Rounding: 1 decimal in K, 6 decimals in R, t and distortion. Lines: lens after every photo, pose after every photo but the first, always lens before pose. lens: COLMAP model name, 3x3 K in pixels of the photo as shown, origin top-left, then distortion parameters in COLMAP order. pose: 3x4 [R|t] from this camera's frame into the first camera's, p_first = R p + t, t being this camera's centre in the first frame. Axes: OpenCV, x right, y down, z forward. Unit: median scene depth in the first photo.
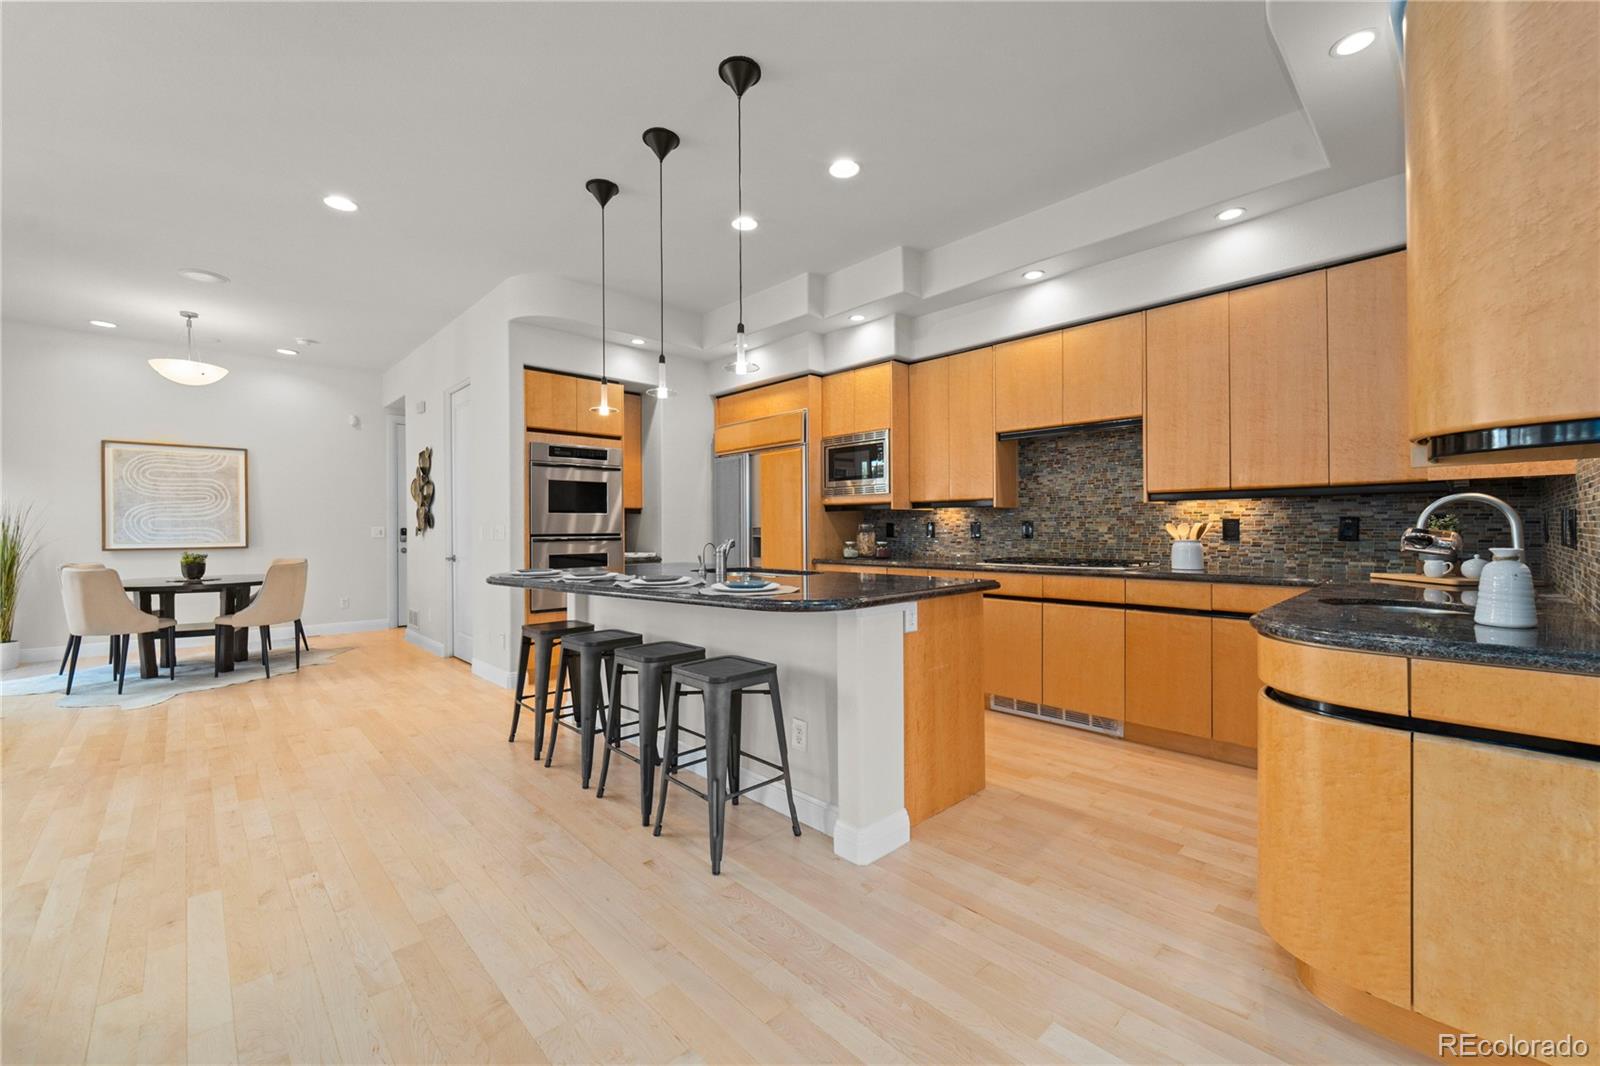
lens RADIAL K [[647.5, 0, 802.2], [0, 647.5, 534.3], [0, 0, 1]] dist [-0.001129, -0.000160]
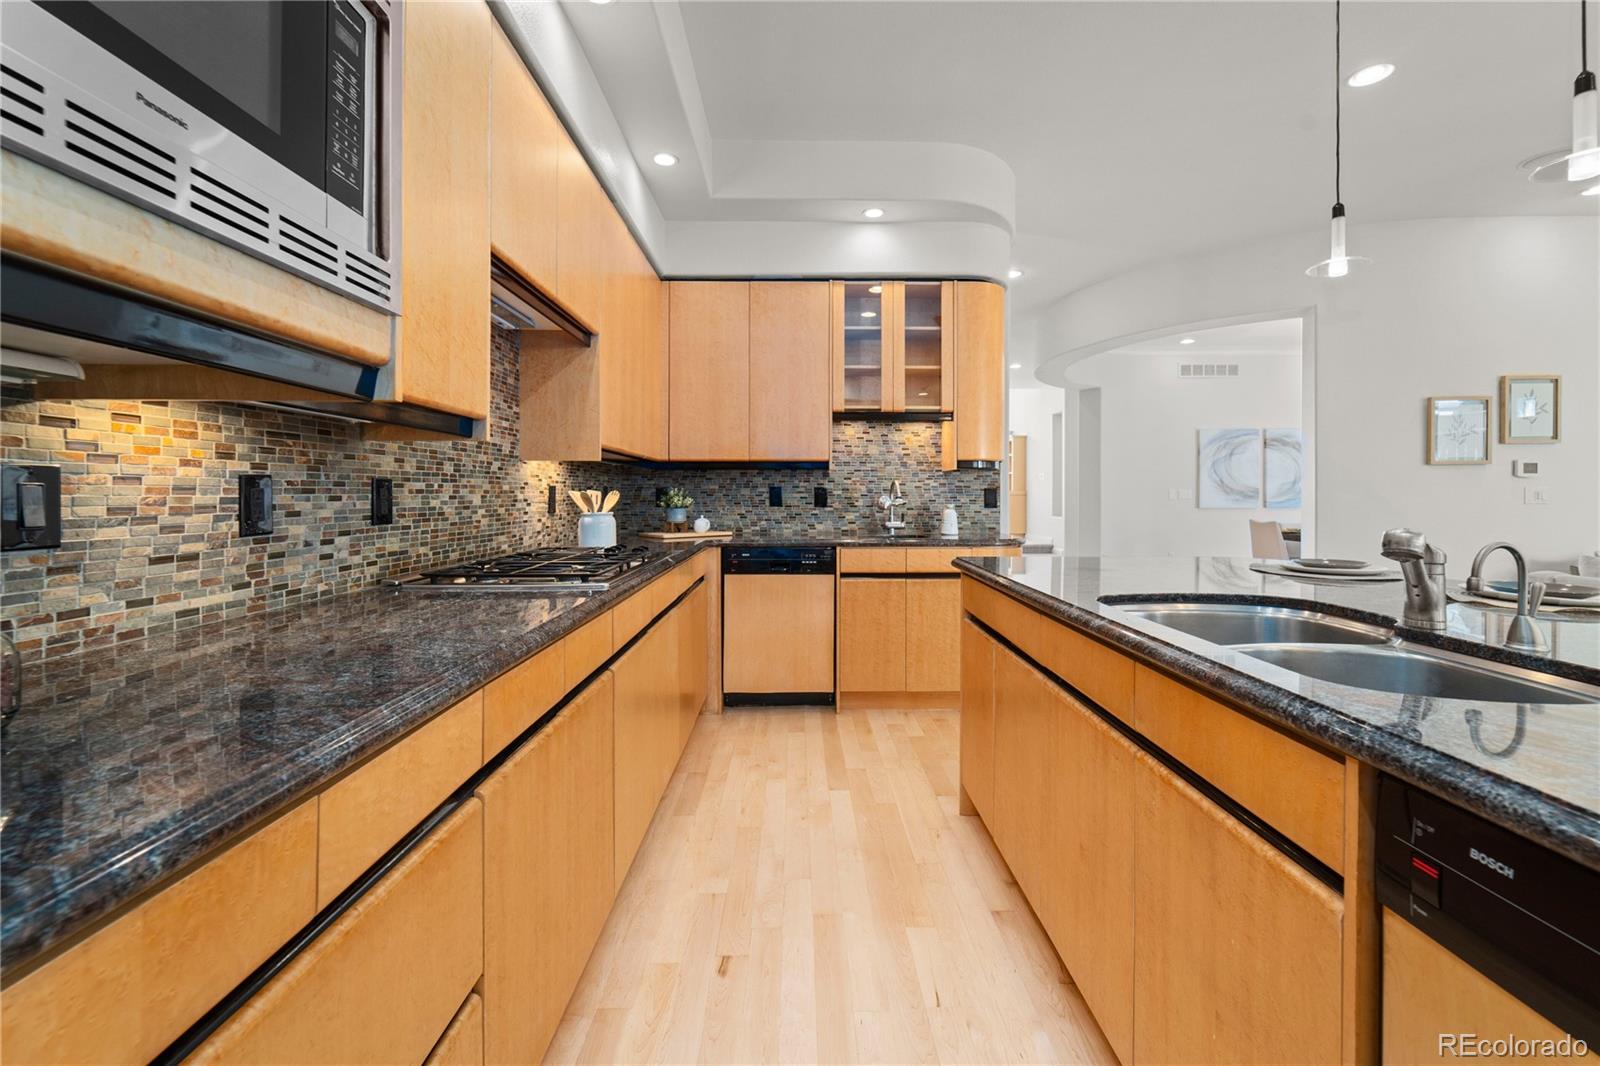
lens RADIAL K [[658.7, 0, 807.3], [0, 658.7, 492.4], [0, 0, 1]] dist [-0.000804, -0.000049]
pose [[-0.730085, 0.008082, 0.683308, -0.095990], [0.009085, 0.999956, -0.002121, -0.009114], [-0.683296, 0.004659, -0.730127, 1.106271]]
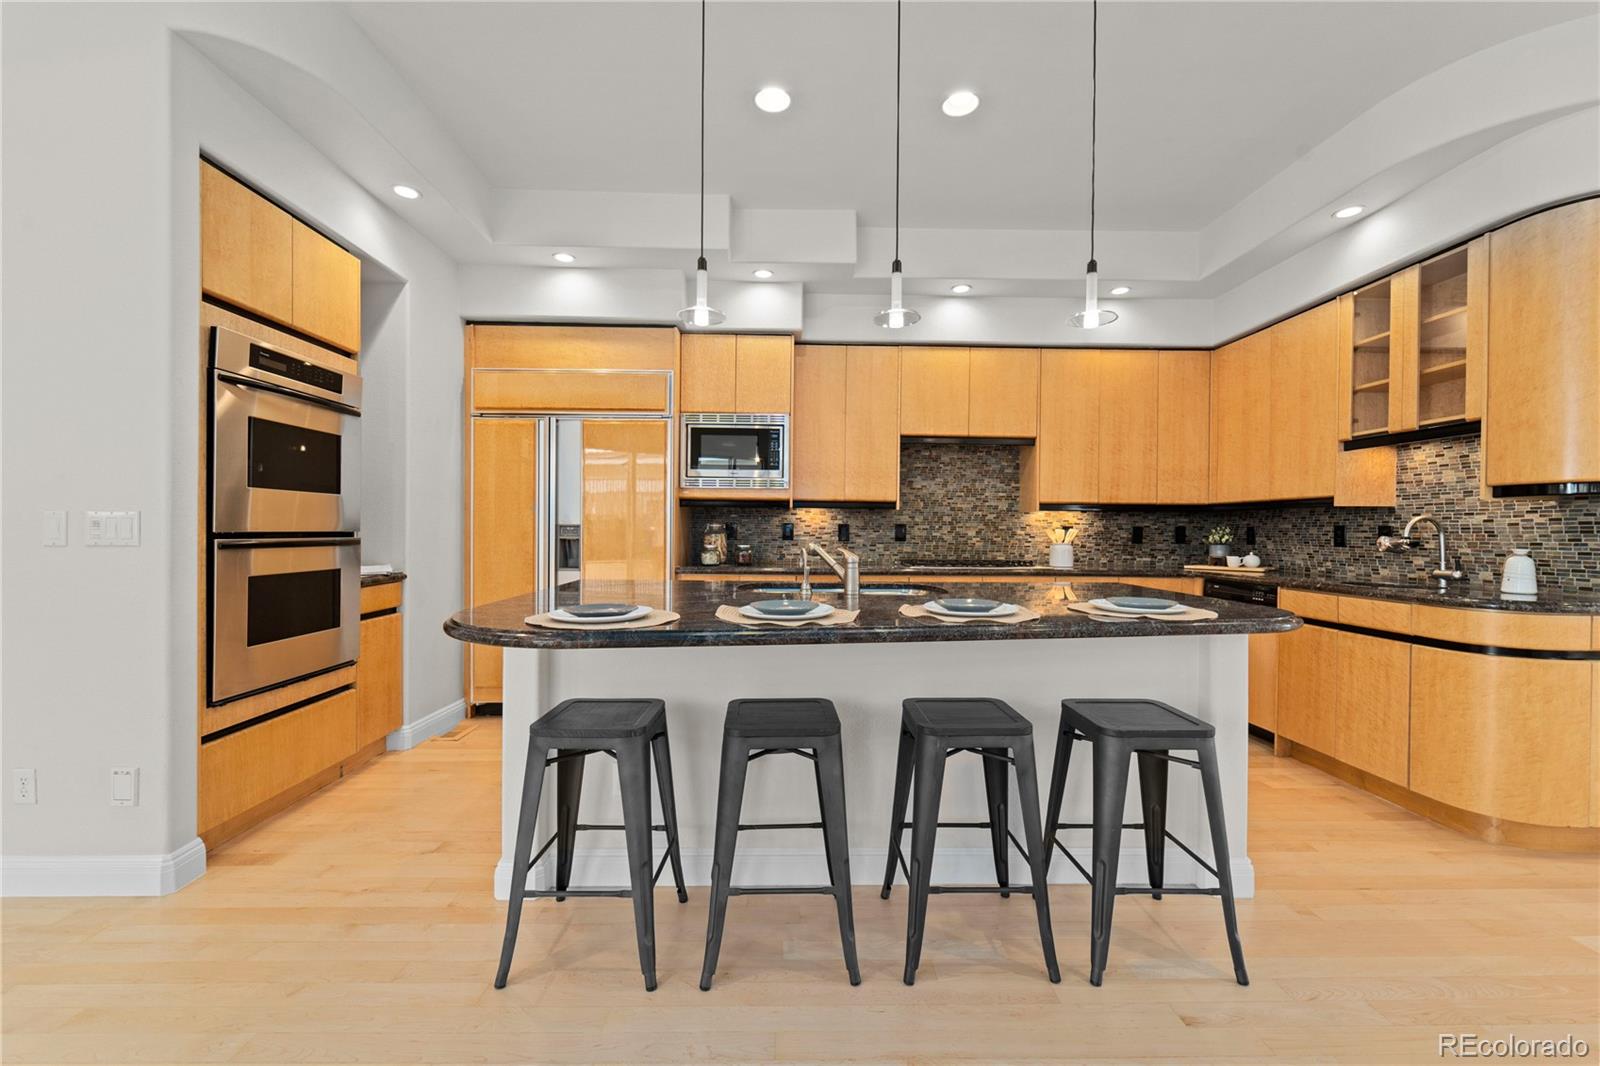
lens RADIAL K [[647.5, 0, 802.2], [0, 647.5, 534.3], [0, 0, 1]] dist [-0.001129, -0.000160]
pose [[0.671177, 0.007471, 0.741259, -0.513641], [-0.007752, 0.999965, -0.003060, -0.000225], [-0.741257, -0.003692, 0.671212, 0.425936]]
